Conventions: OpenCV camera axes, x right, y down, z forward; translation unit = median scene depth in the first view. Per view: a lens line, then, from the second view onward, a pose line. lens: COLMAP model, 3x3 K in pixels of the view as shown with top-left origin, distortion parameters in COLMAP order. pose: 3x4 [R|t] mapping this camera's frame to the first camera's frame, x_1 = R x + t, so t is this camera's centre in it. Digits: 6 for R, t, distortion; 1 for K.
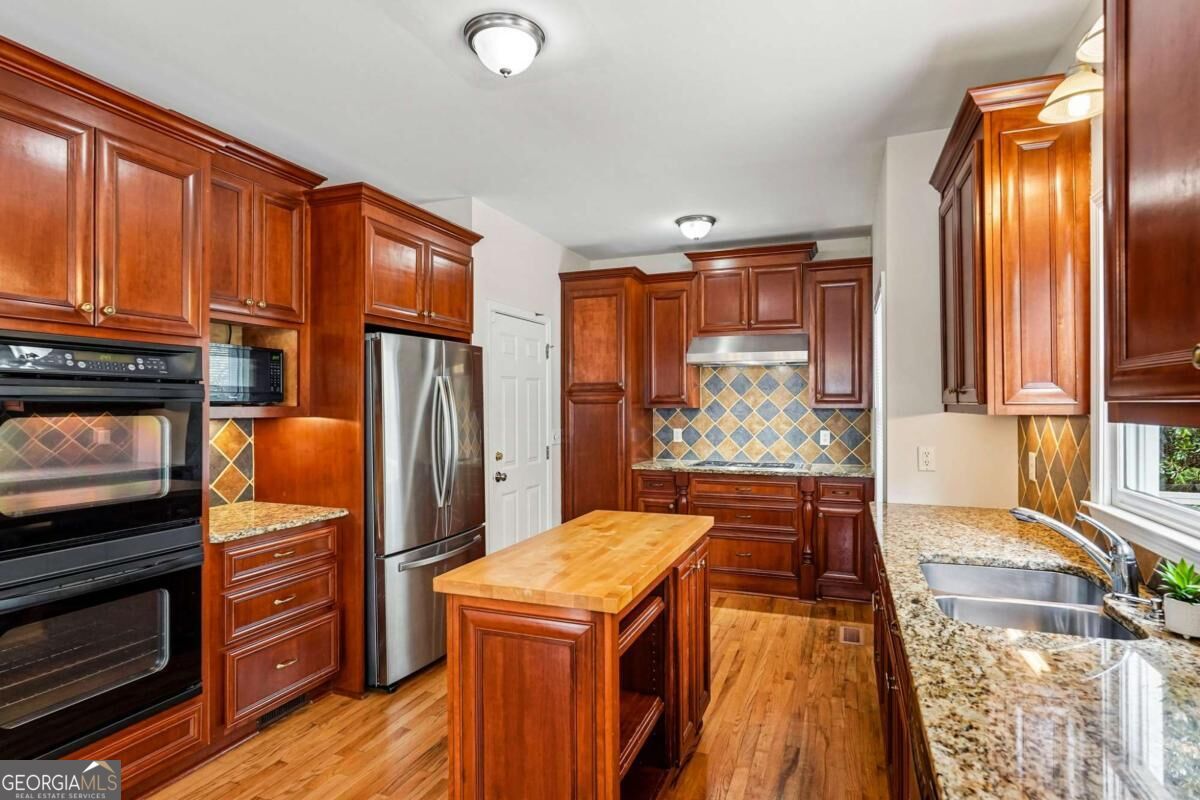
lens RADIAL K [[629.3, 0, 595.7], [0, 629.3, 400.1], [0, 0, 1]] dist [-0.009905, 0.007010]
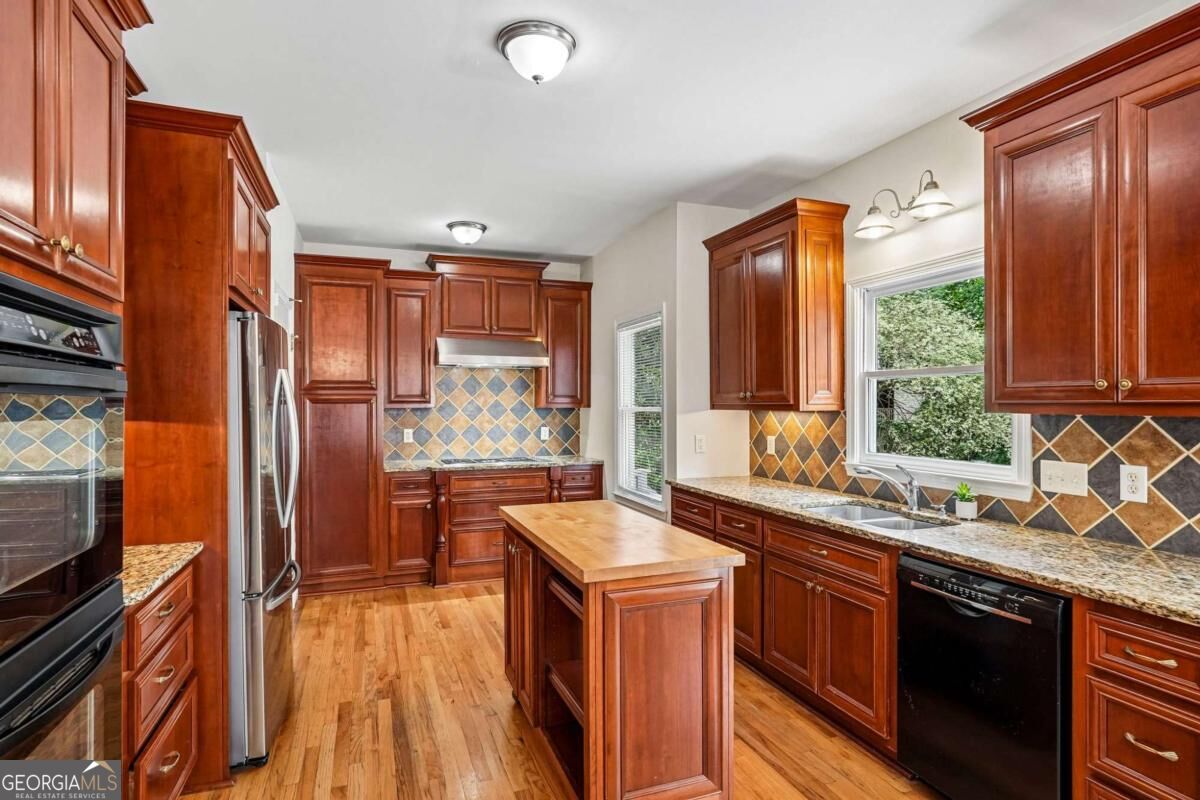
lens RADIAL K [[629.3, 0, 598.9], [0, 629.3, 404.0], [0, 0, 1]] dist [-0.009905, 0.007010]
pose [[0.745068, 0.000983, 0.666988, -0.326988], [-0.004685, 0.999982, 0.003761, 0.001464], [-0.666972, -0.005927, 0.745059, 0.074811]]
